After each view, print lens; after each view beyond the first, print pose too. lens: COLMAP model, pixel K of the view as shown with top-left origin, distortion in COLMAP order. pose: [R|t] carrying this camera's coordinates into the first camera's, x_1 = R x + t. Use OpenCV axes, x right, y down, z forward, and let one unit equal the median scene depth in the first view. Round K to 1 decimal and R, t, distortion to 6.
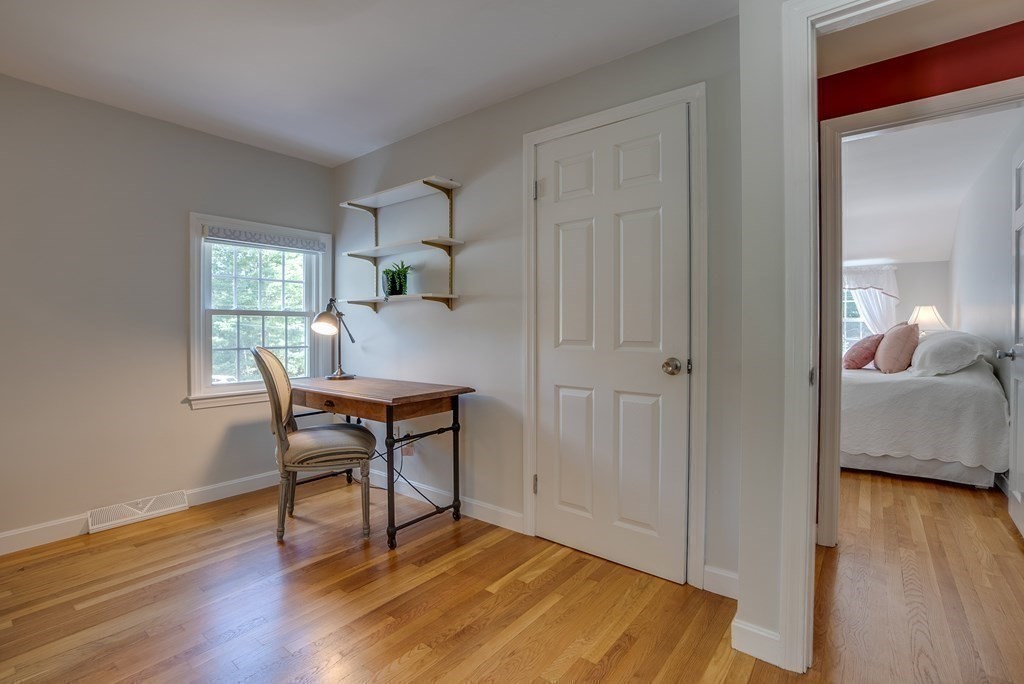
lens RADIAL K [[489.6, 0, 510.5], [0, 489.6, 331.7], [0, 0, 1]] dist [-0.065283, 0.028539]
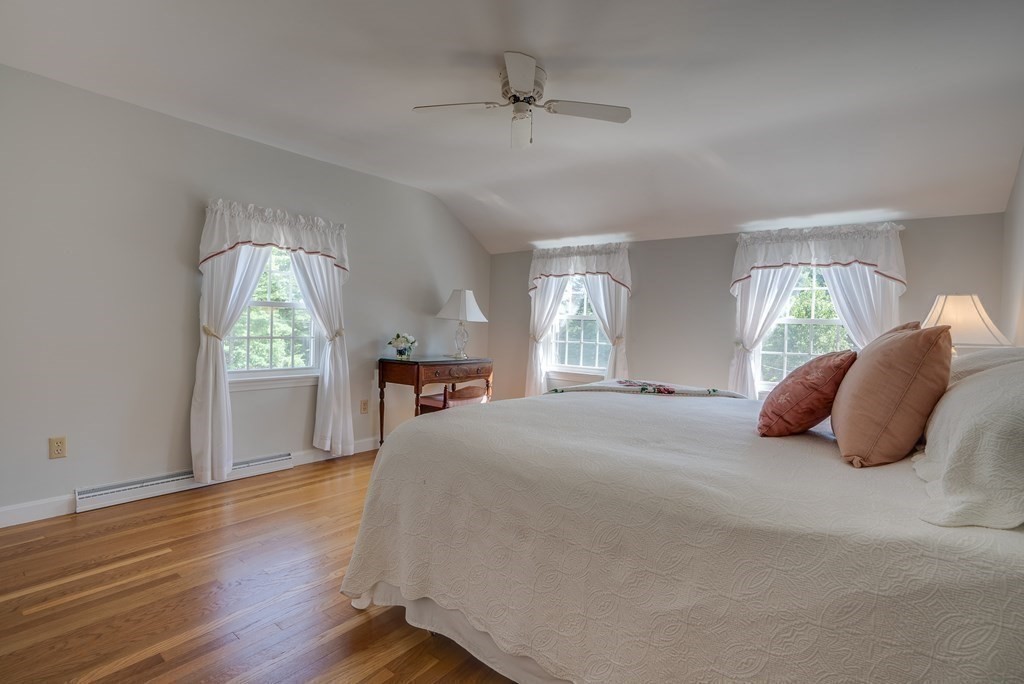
lens RADIAL K [[465.8, 0, 511.0], [0, 465.8, 333.7], [0, 0, 1]] dist [-0.060154, 0.008993]
pose [[0.998459, 0.030448, -0.046399, 0.281592], [-0.030006, 0.999498, 0.010187, -0.002870], [0.046686, -0.008779, 0.998871, 0.335537]]
